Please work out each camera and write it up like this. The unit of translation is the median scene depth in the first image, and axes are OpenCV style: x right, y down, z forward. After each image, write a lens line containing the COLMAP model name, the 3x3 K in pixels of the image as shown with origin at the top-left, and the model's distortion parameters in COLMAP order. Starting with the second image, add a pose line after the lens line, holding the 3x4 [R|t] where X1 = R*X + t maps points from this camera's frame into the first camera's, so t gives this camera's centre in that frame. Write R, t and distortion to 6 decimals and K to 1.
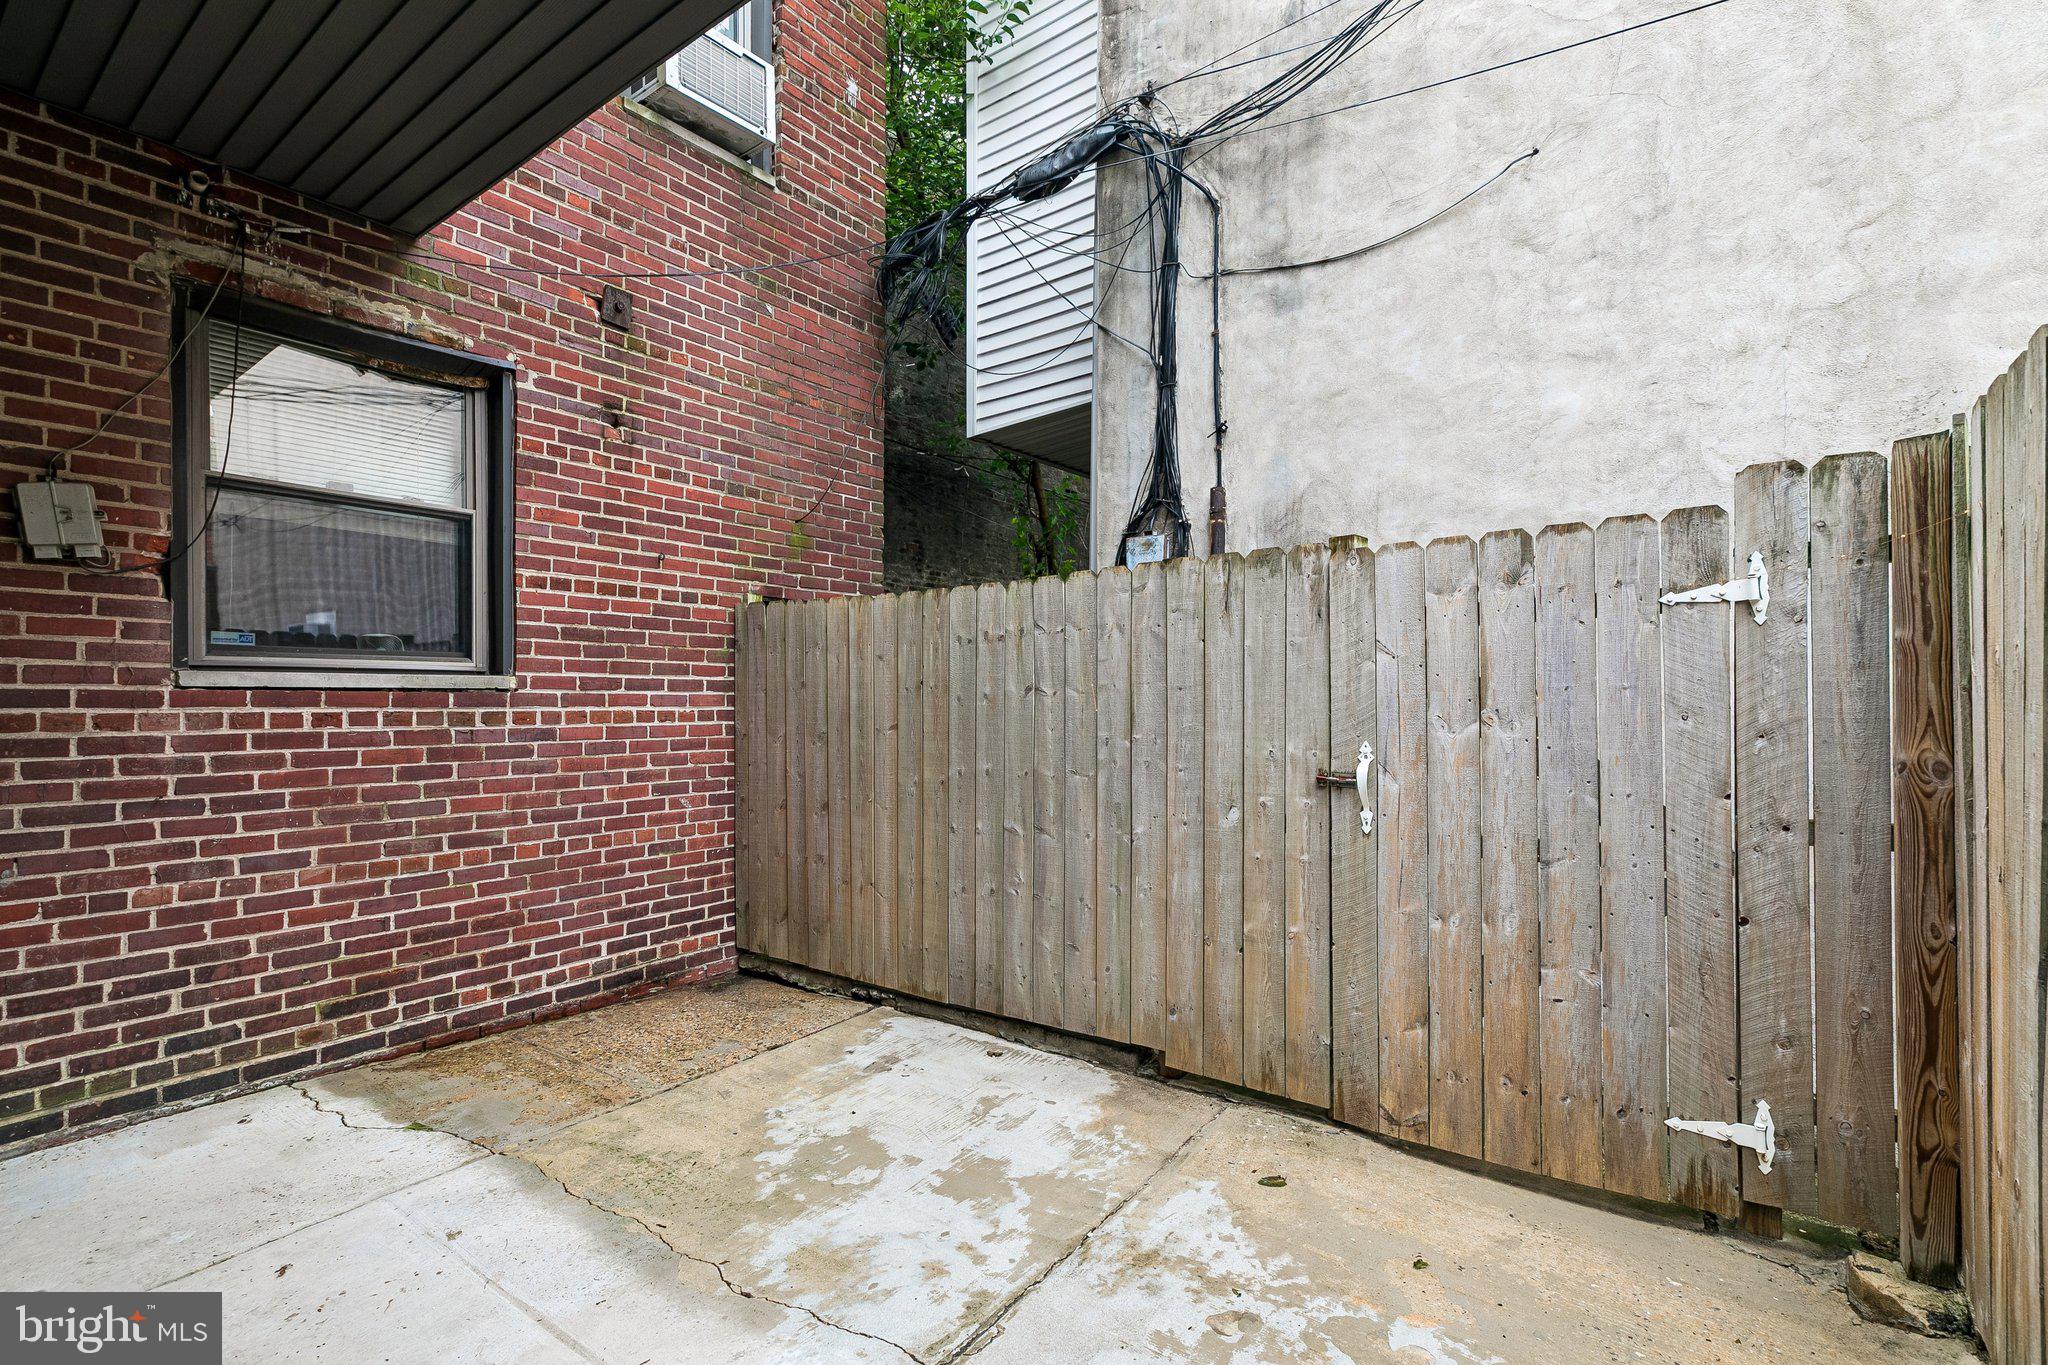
lens RADIAL K [[933.6, 0, 1027.6], [0, 933.6, 702.4], [0, 0, 1]] dist [0.006357, -0.000754]
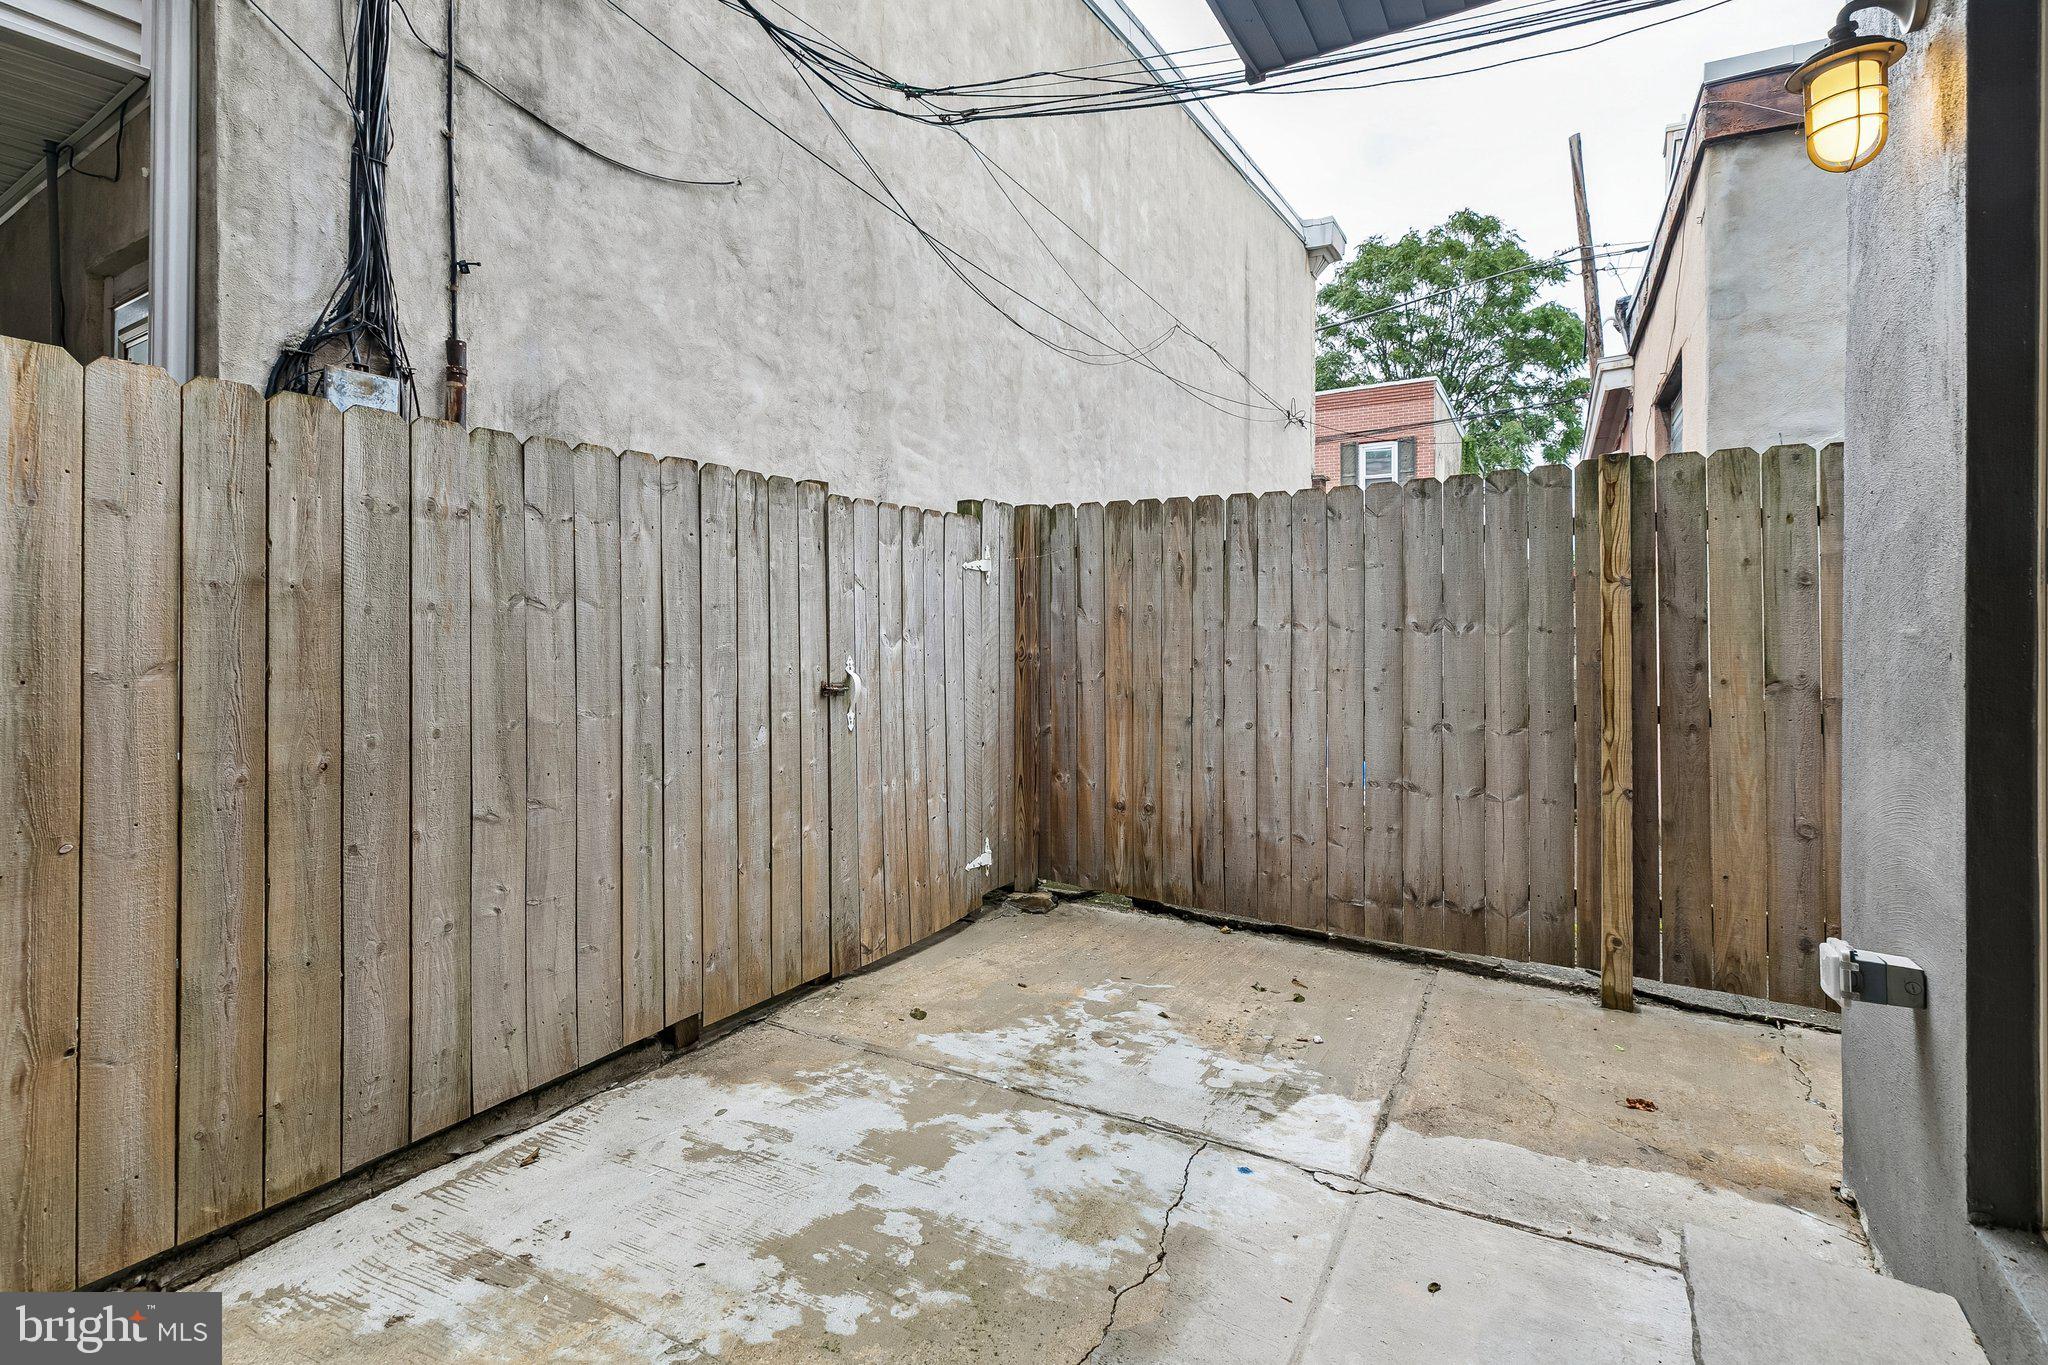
lens RADIAL K [[933.6, 0, 1015.1], [0, 933.6, 631.1], [0, 0, 1]] dist [0.006357, -0.000754]
pose [[-0.078245, 0.001852, 0.996932, -0.723048], [-0.004349, 0.999988, -0.002199, 0.009623], [-0.996925, -0.004508, -0.078236, 0.726858]]
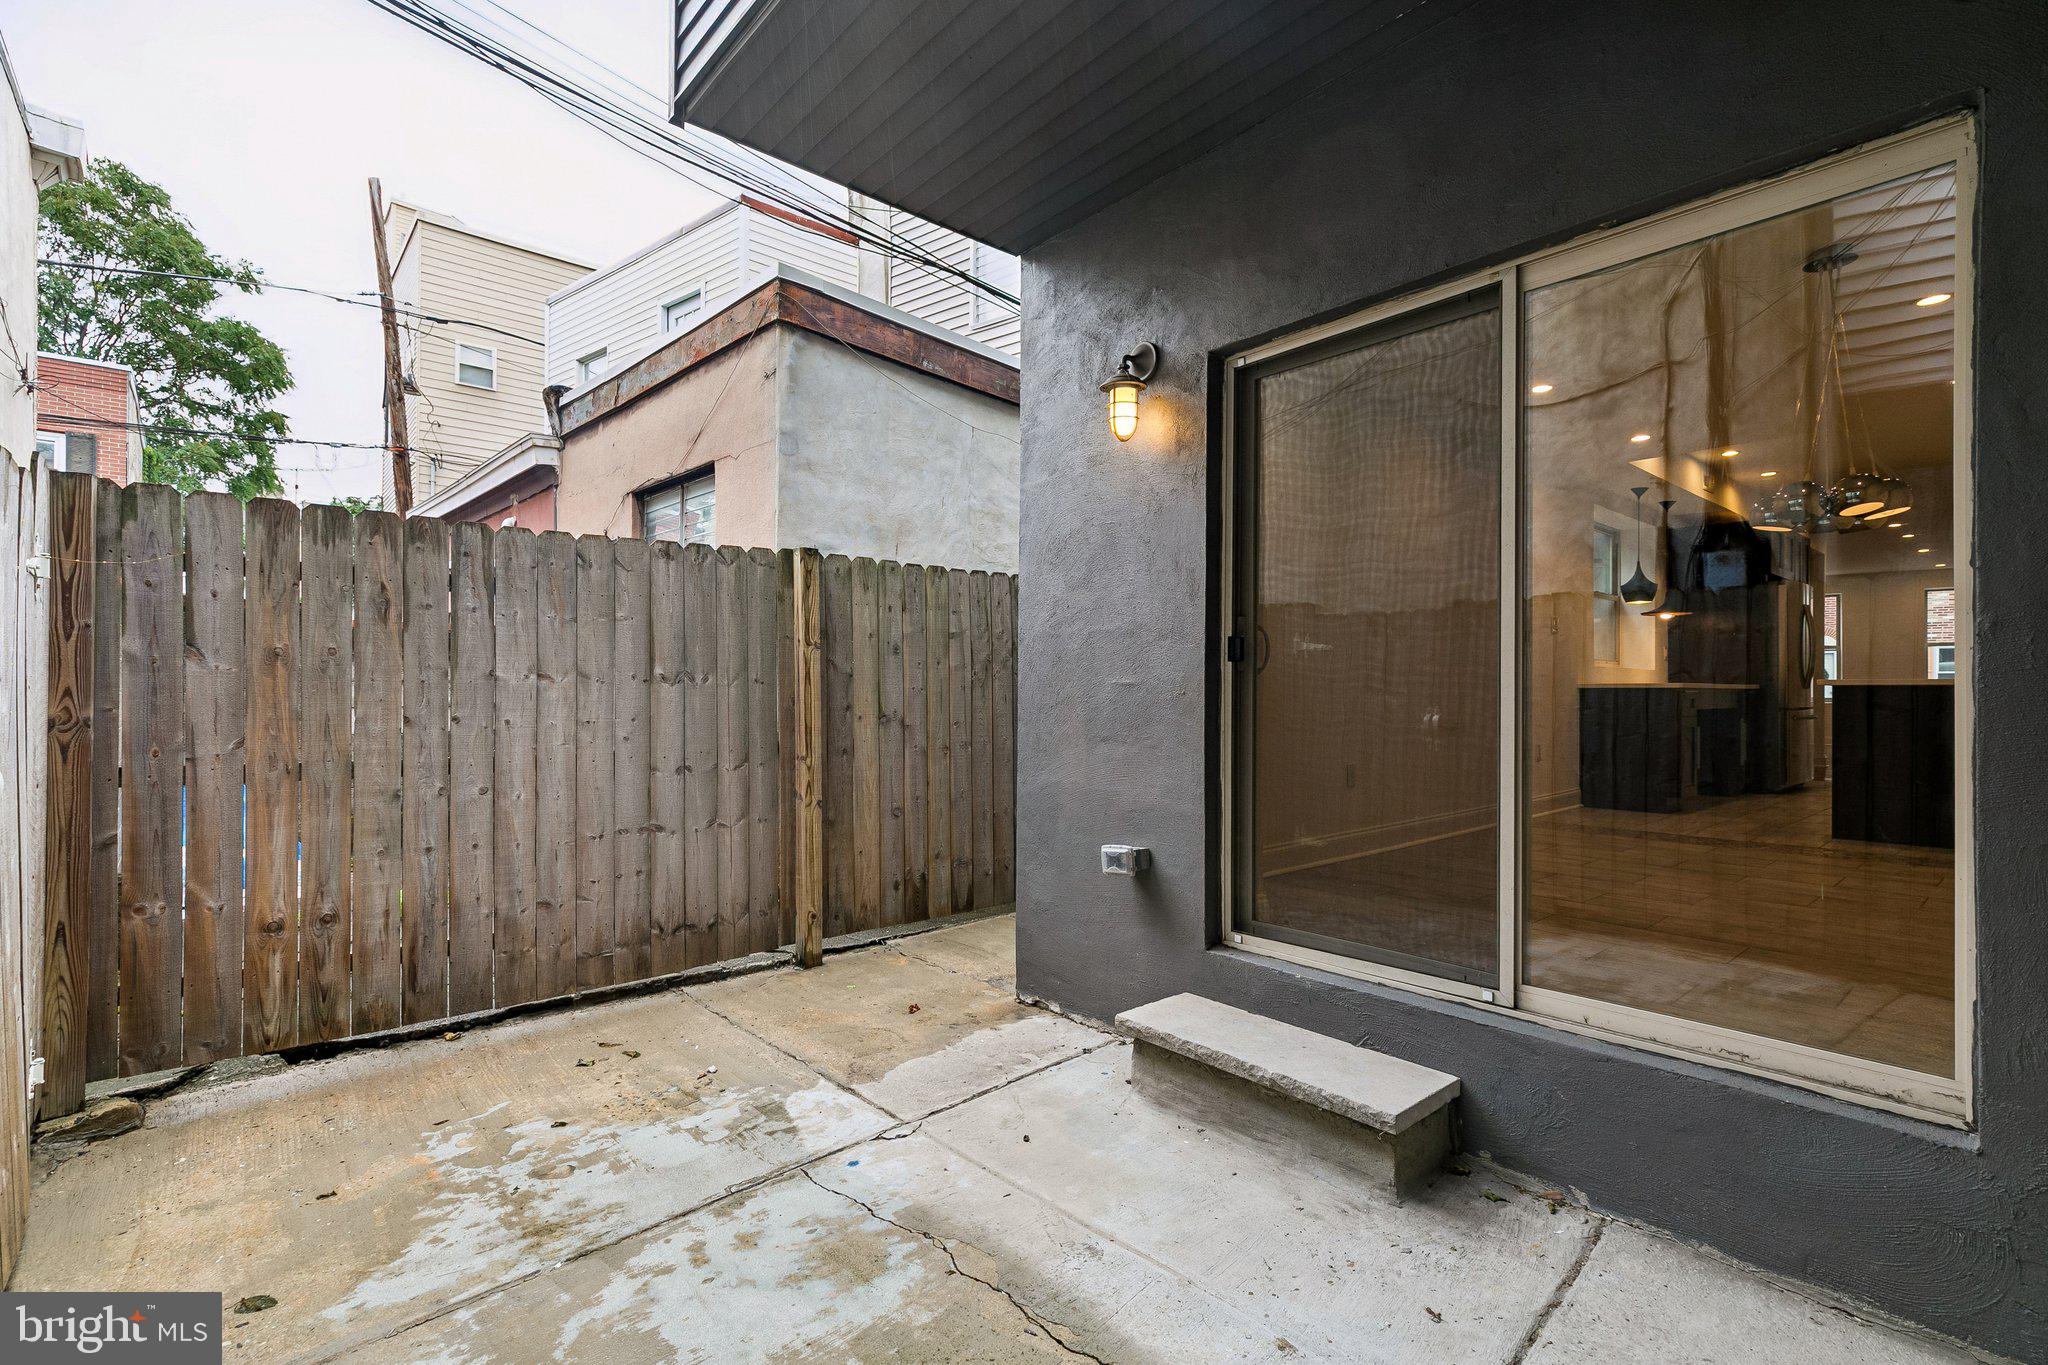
lens RADIAL K [[933.6, 0, 984.7], [0, 933.6, 687.8], [0, 0, 1]] dist [0.006357, -0.000754]
pose [[-0.970463, 0.001475, 0.241246, -0.365443], [0.001278, 0.999999, -0.000971, 0.013625], [-0.241247, -0.000634, -0.970464, 1.189996]]
